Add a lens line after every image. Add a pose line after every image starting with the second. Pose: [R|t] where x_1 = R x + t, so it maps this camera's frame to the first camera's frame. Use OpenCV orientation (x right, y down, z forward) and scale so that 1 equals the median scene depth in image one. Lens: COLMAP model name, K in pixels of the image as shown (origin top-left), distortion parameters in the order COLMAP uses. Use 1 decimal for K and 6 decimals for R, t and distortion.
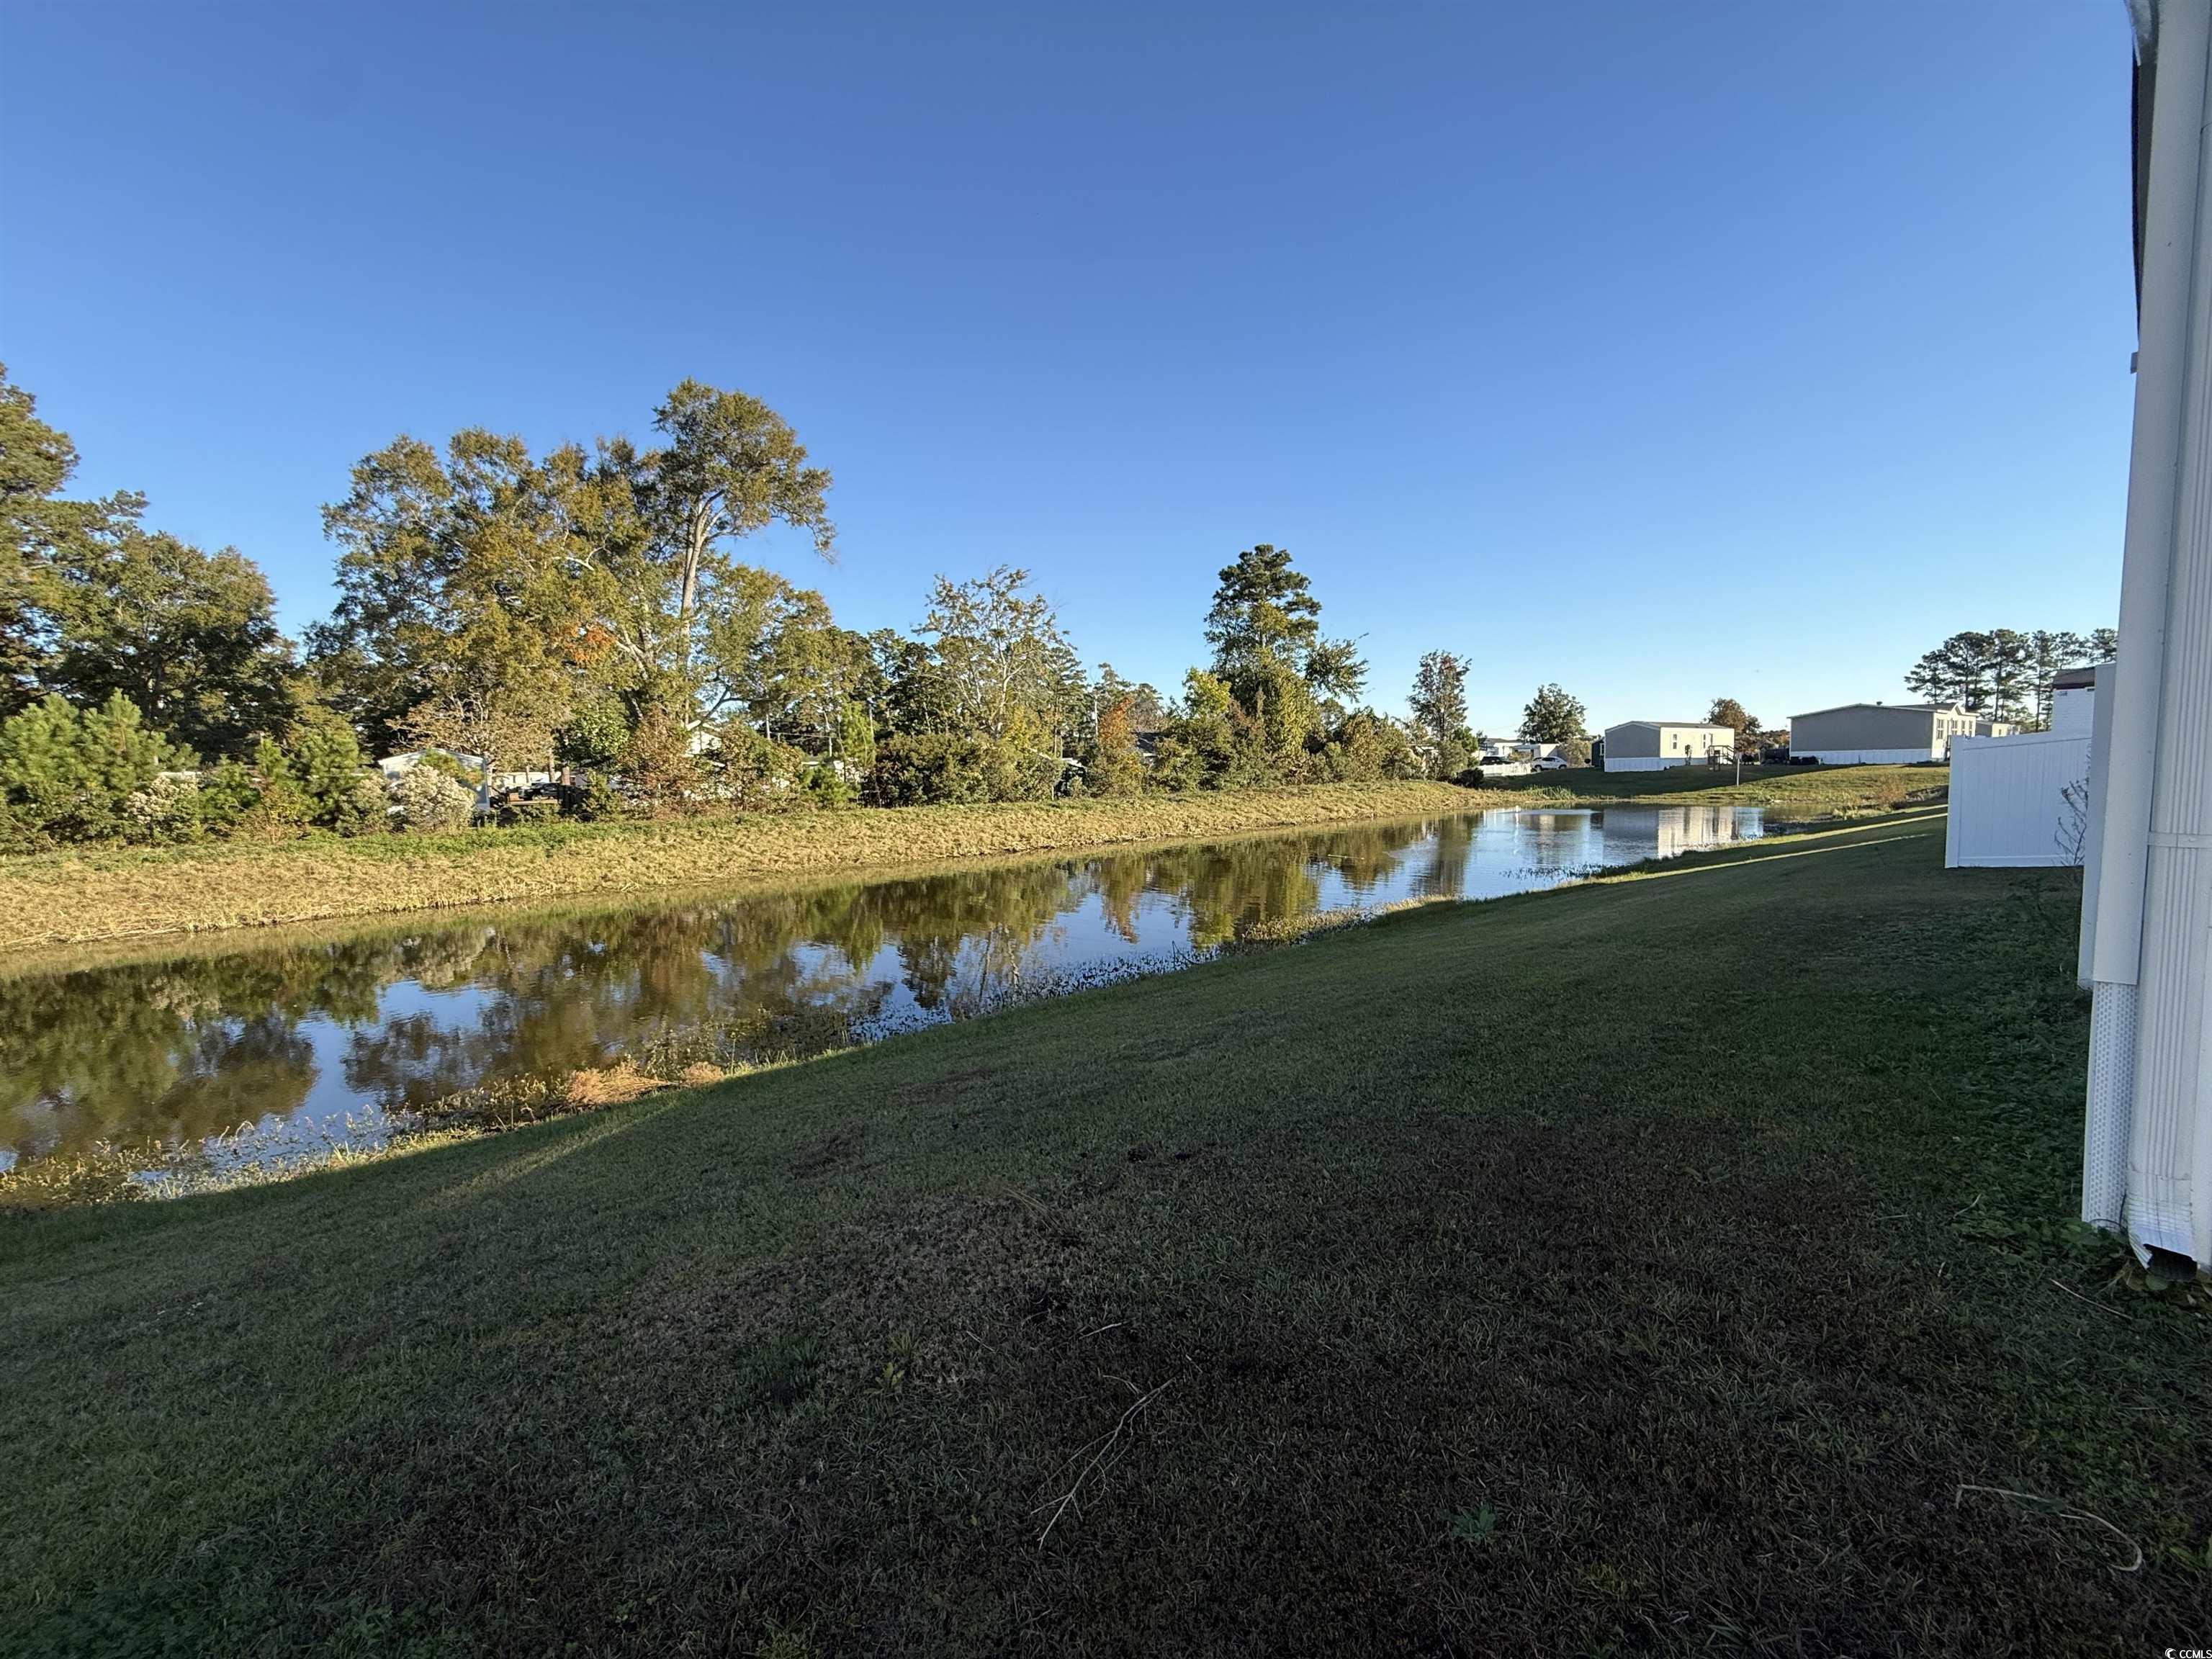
lens RADIAL K [[881.5, 0, 1108.9], [0, 881.5, 836.6], [0, 0, 1]] dist [-0.004128, 0.001626]
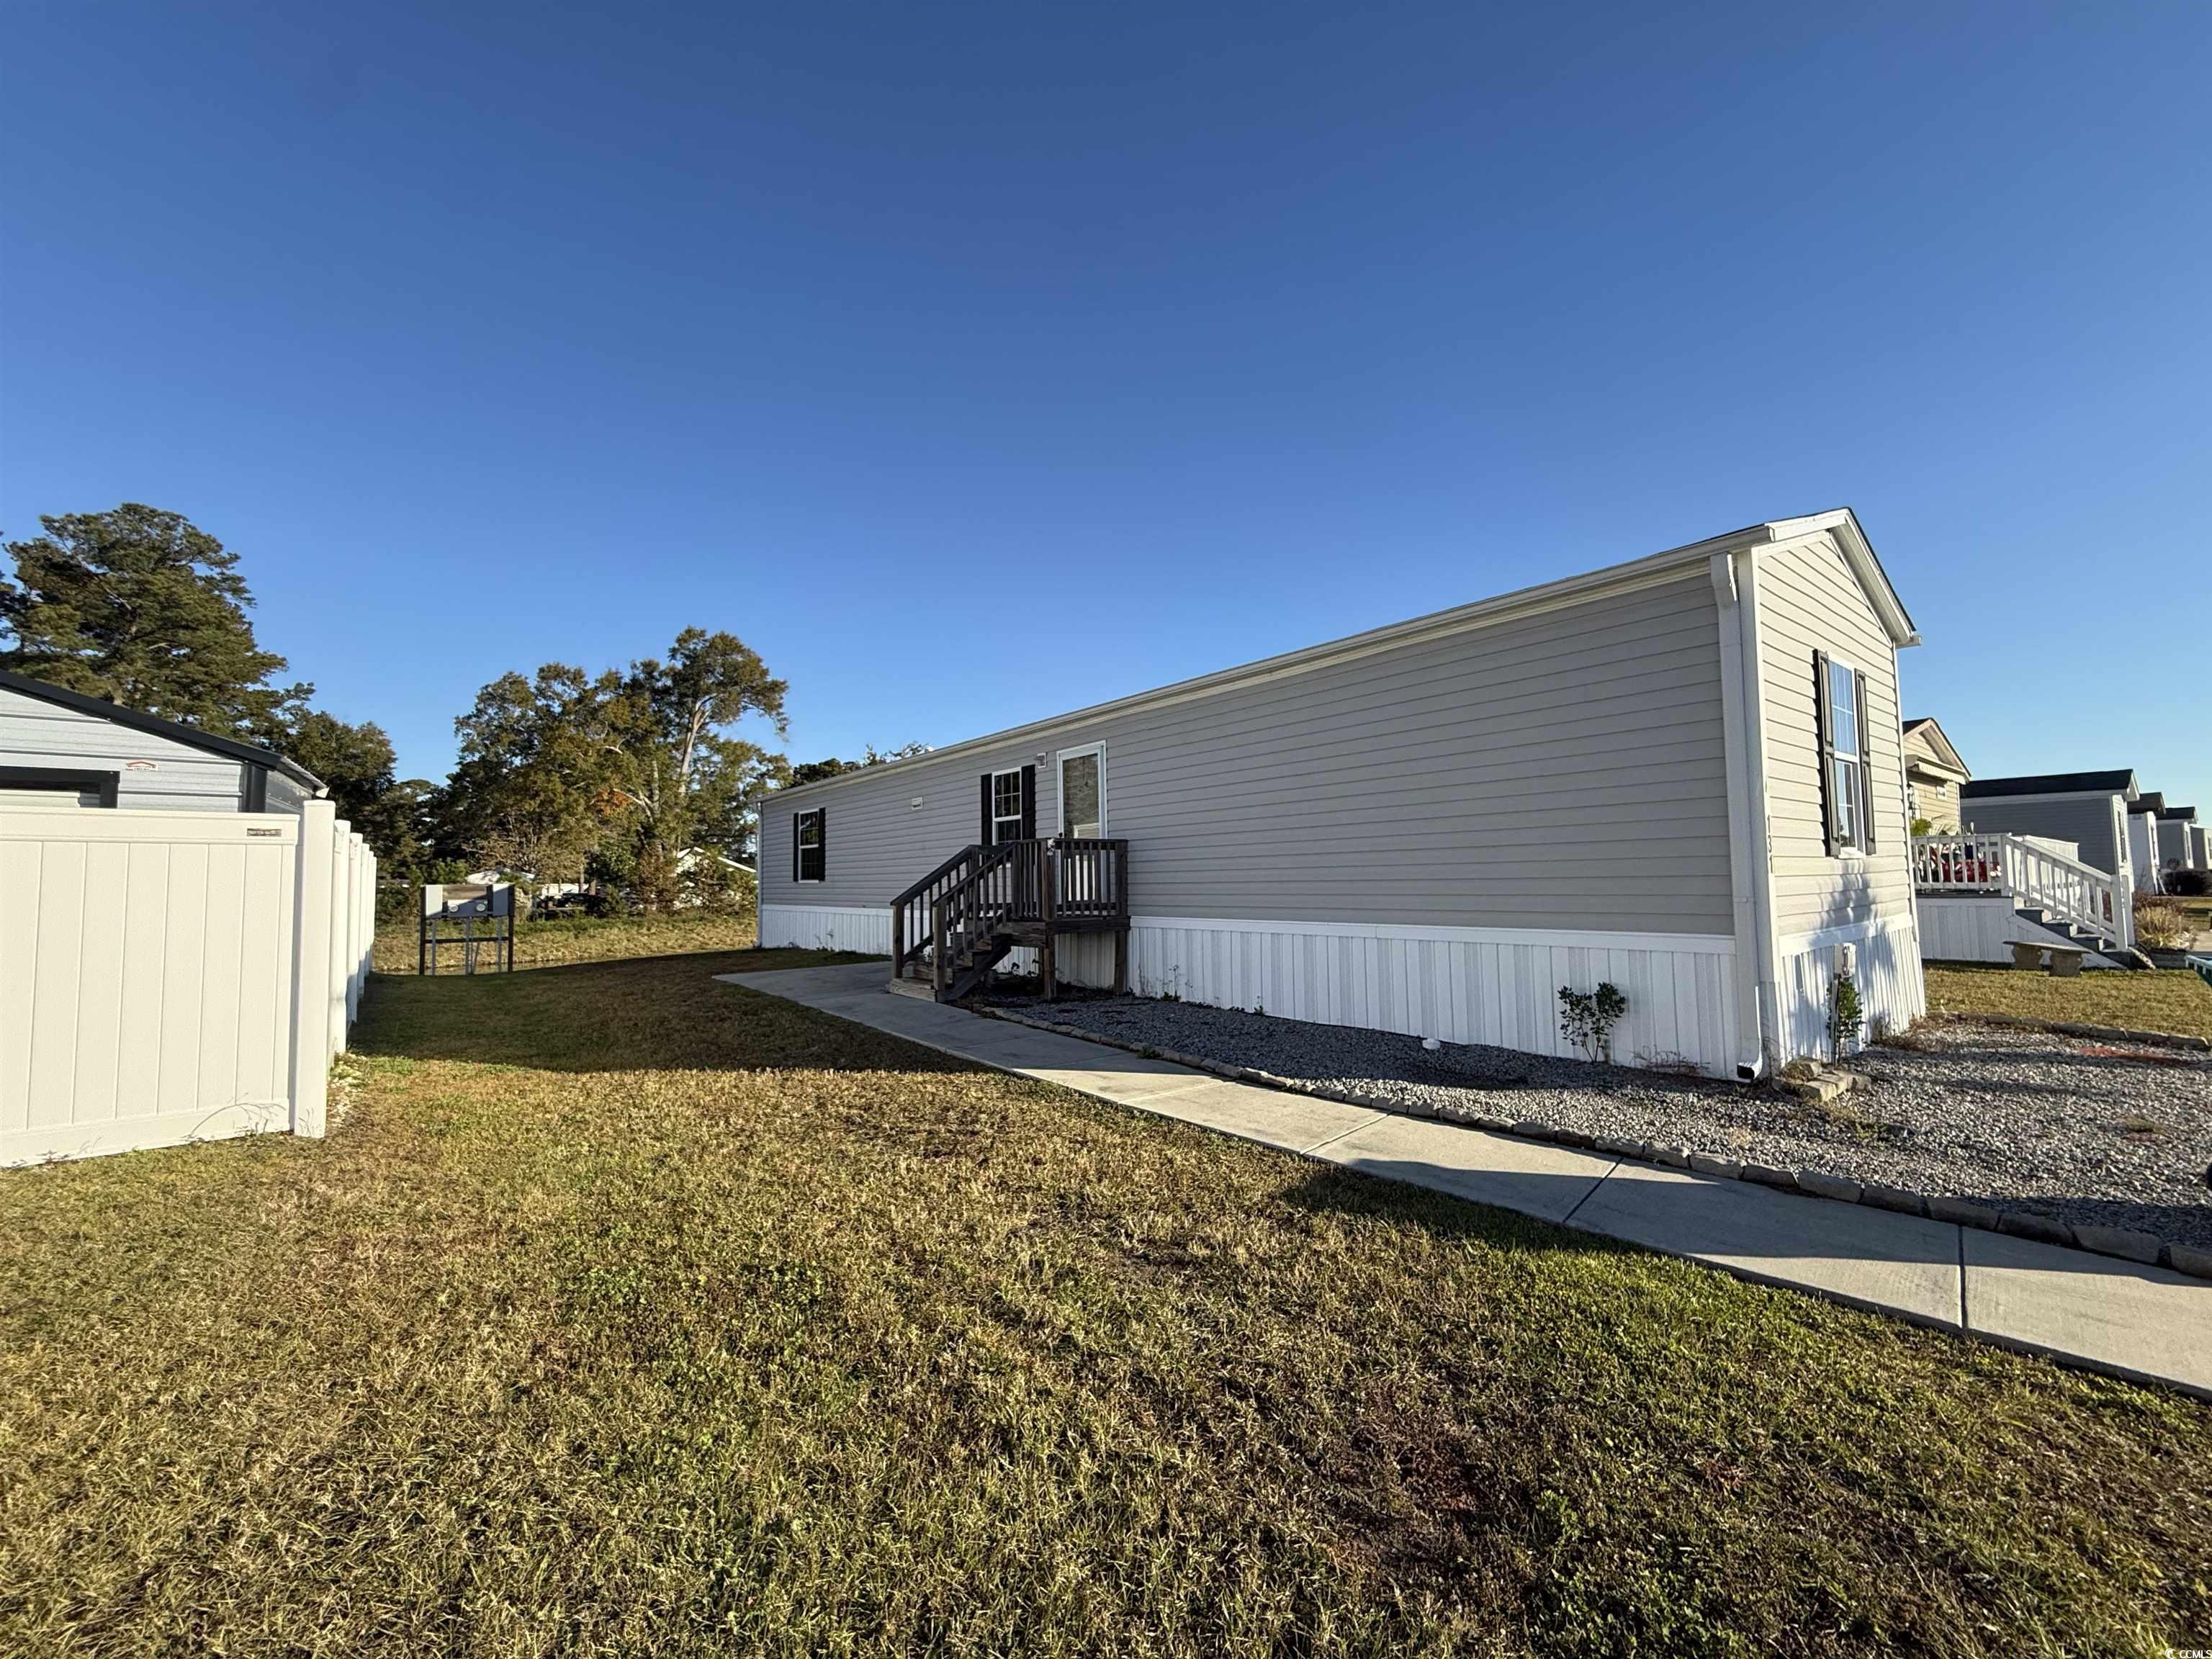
lens RADIAL K [[881.5, 0, 1103.6], [0, 881.5, 827.5], [0, 0, 1]] dist [-0.004128, 0.001626]
pose [[0.999620, 0.004714, -0.027175, 0.255599], [-0.008447, 0.990262, -0.138958, 0.025536], [0.026255, 0.139135, 0.989925, -0.412070]]
